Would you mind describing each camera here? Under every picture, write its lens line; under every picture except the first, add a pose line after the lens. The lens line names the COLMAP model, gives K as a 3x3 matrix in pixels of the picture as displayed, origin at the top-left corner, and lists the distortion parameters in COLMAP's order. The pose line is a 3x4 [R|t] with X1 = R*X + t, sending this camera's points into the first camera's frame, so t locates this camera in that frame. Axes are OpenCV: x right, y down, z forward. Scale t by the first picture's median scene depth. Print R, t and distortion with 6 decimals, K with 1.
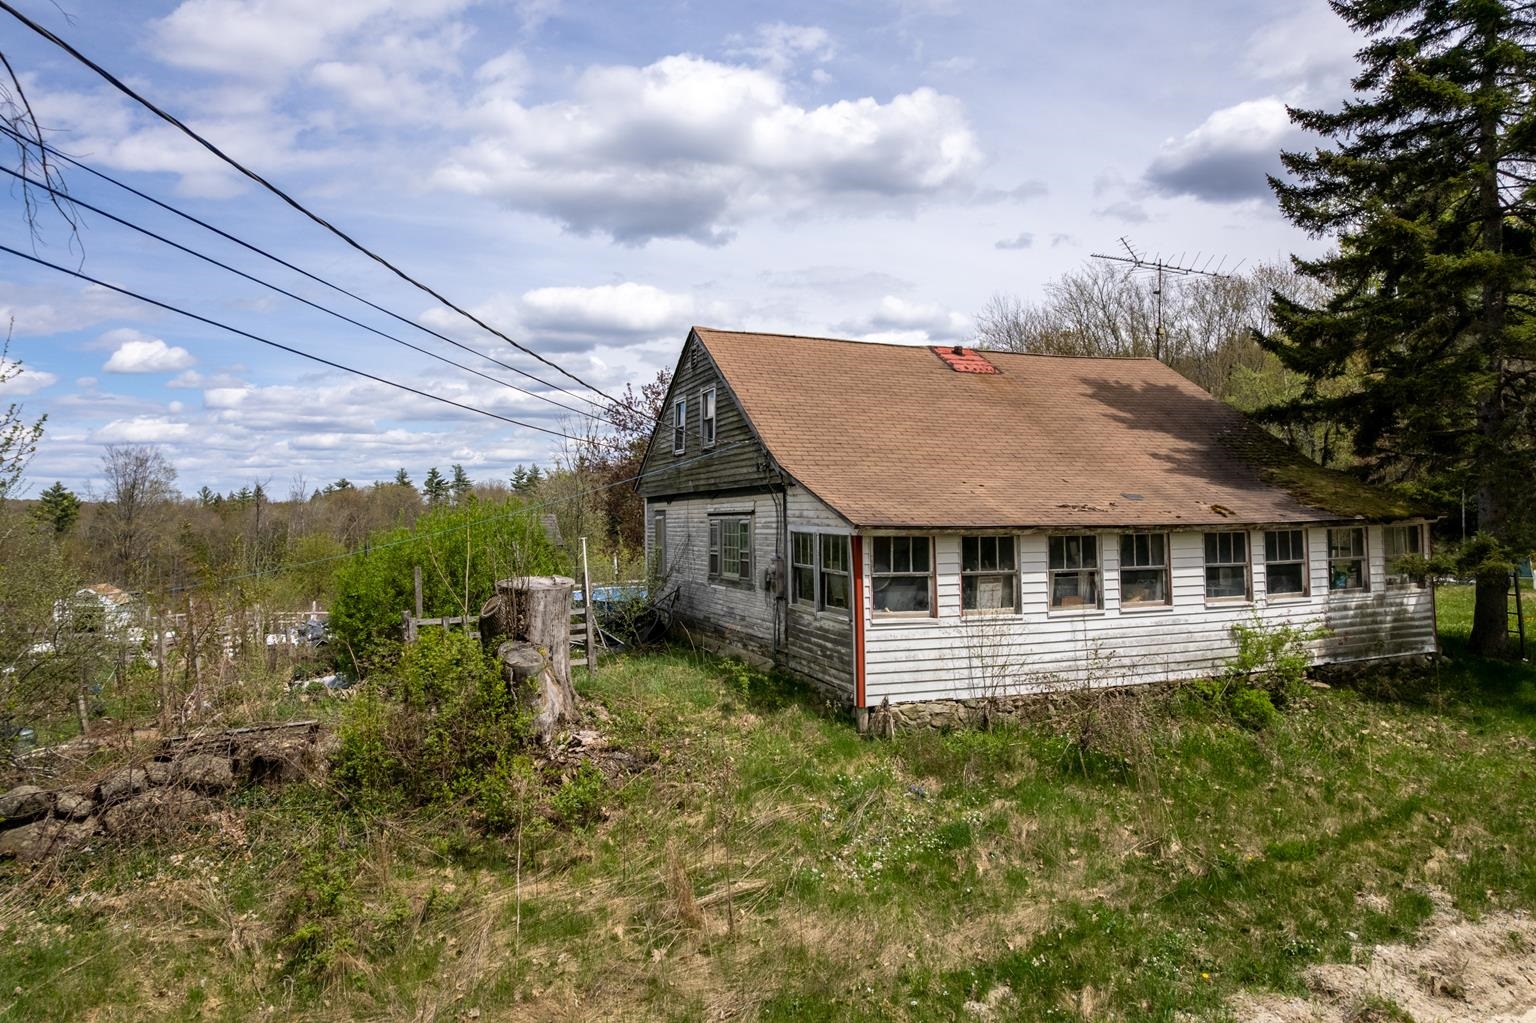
lens RADIAL K [[985.8, 0, 728.9], [0, 985.8, 481.9], [0, 0, 1]] dist [-0.071838, 0.068392]
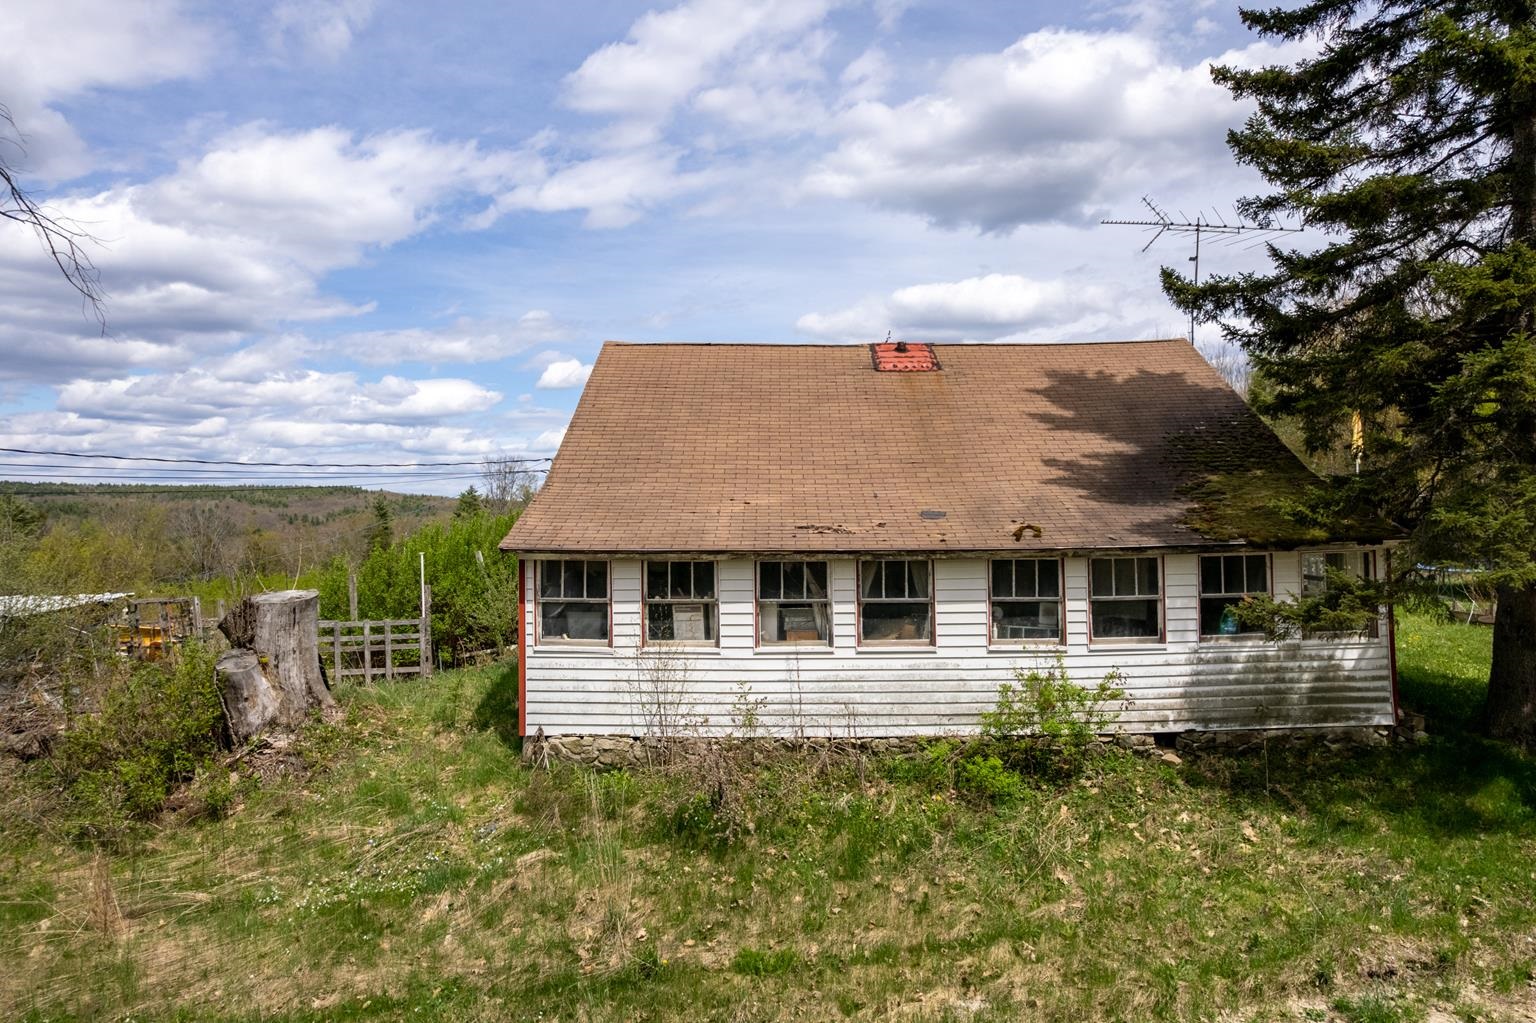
lens RADIAL K [[985.8, 0, 752.8], [0, 985.8, 506.8], [0, 0, 1]] dist [-0.071838, 0.068392]
pose [[0.934309, -0.001187, -0.356463, 0.542676], [0.011105, 0.999606, 0.025778, -0.014554], [0.356292, -0.028043, 0.933954, 0.145041]]
